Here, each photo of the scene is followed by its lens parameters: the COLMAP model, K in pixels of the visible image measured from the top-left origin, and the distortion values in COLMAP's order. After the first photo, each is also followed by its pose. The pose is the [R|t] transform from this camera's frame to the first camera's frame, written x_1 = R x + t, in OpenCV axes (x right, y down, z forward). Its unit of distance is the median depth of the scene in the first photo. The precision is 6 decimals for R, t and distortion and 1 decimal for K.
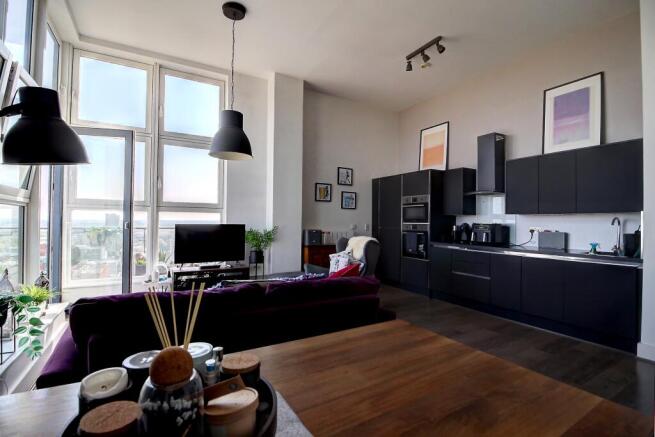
lens RADIAL K [[298.9, 0, 327.5], [0, 298.9, 218.5], [0, 0, 1]] dist [-0.000636, -0.000324]
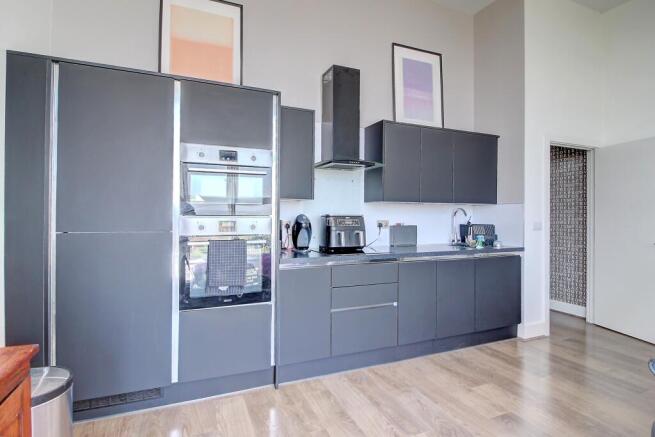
lens RADIAL K [[335.2, 0, 327.5], [0, 335.2, 218.5], [0, 0, 1]] dist [-0.000911, -0.000182]
pose [[0.128323, -0.014775, 0.991622, -0.140507], [-0.007974, 0.999841, 0.015929, 0.011353], [-0.991700, -0.009952, 0.128185, 0.910431]]
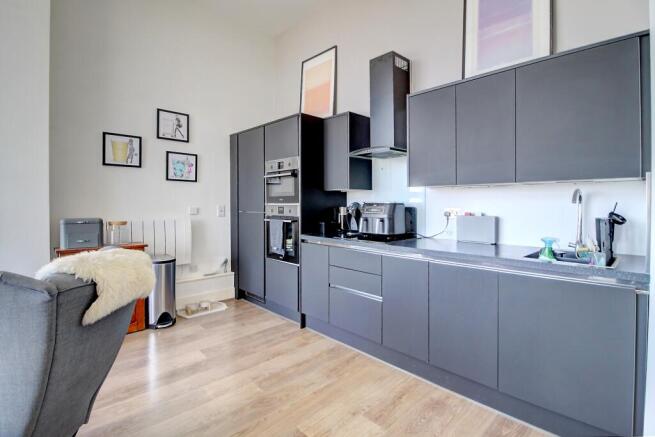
lens RADIAL K [[311.0, 0, 351.4], [0, 311.0, 208.6], [0, 0, 1]] dist [0.000102, 0.000042]
pose [[0.959579, -0.014565, 0.281061, 0.278532], [0.007531, 0.999631, 0.026090, 0.010749], [-0.281337, -0.022919, 0.959335, 0.390142]]
